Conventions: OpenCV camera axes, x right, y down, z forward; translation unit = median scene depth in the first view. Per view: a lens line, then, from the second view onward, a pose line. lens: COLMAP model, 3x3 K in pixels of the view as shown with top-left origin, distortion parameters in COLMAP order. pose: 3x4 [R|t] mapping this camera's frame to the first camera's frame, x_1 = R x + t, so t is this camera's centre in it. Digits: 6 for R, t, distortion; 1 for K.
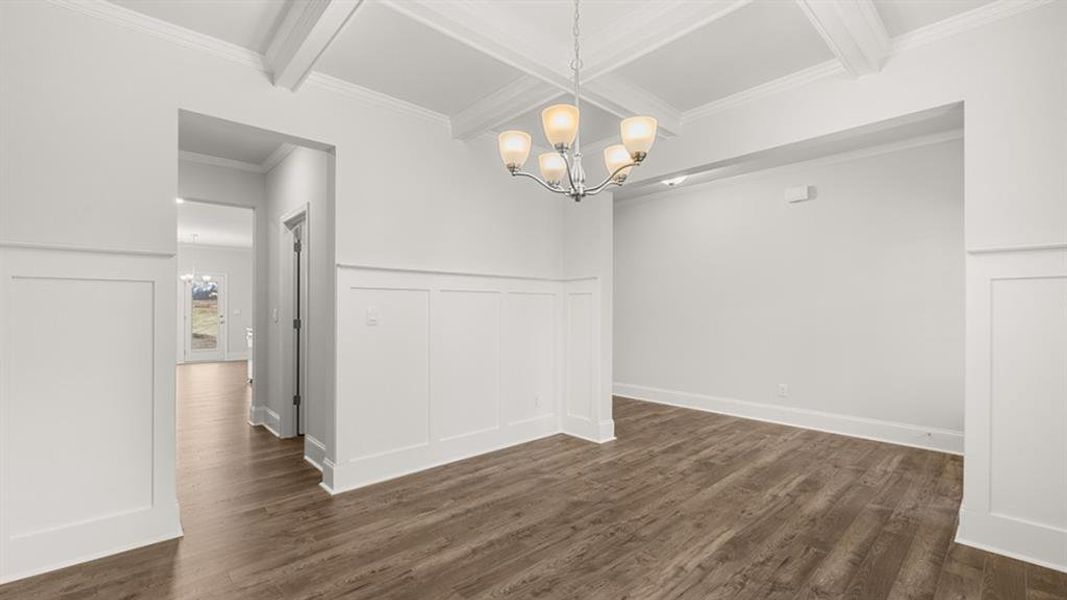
lens RADIAL K [[446.7, 0, 534.0], [0, 446.7, 298.0], [0, 0, 1]] dist [-0.001399, -0.000384]
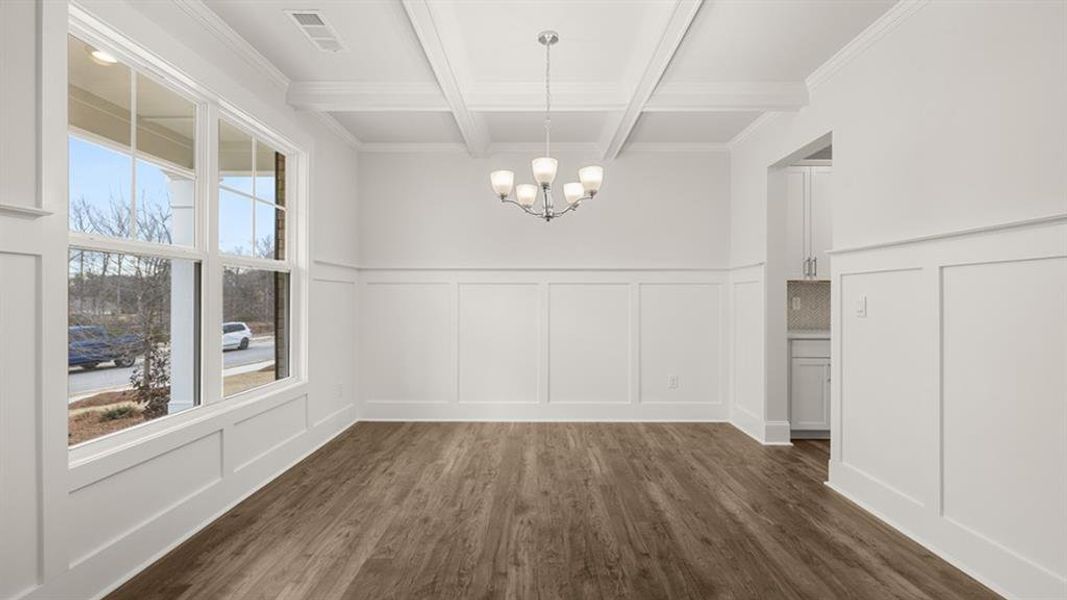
lens RADIAL K [[446.7, 0, 534.0], [0, 446.7, 298.0], [0, 0, 1]] dist [-0.001399, -0.000384]
pose [[-0.680956, -0.000241, -0.732325, 0.909320], [0.017122, 0.999721, -0.016250, 0.037257], [0.732124, -0.023605, -0.680762, 1.521316]]
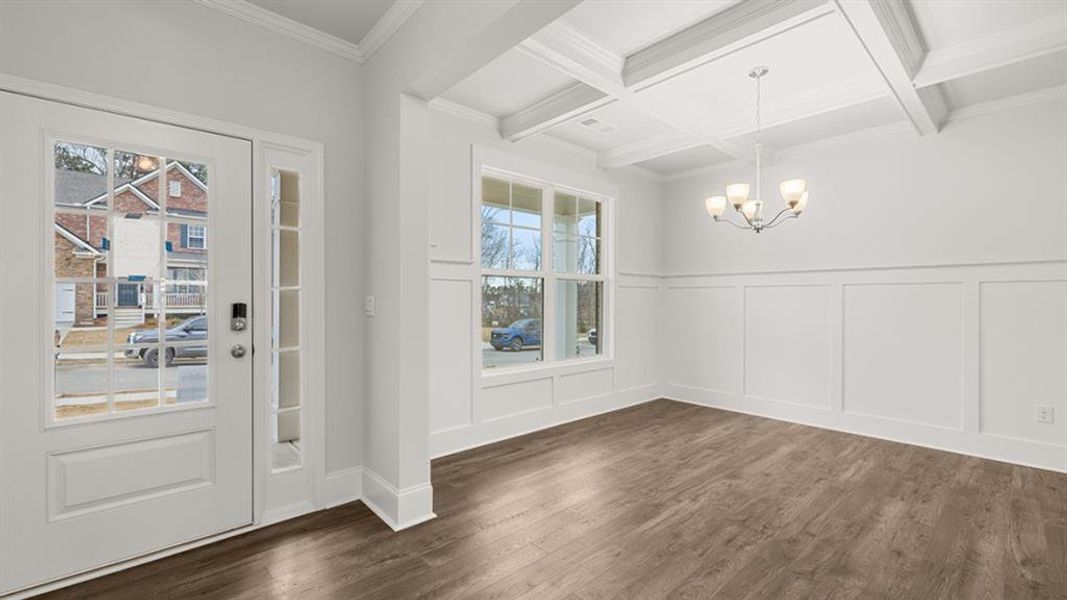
lens RADIAL K [[446.7, 0, 534.0], [0, 446.7, 298.0], [0, 0, 1]] dist [-0.001399, -0.000384]
pose [[-0.999975, -0.002260, 0.006707, 0.700772], [-0.002454, 0.999576, -0.029011, 0.053802], [-0.006639, -0.029026, -0.999557, 2.063446]]
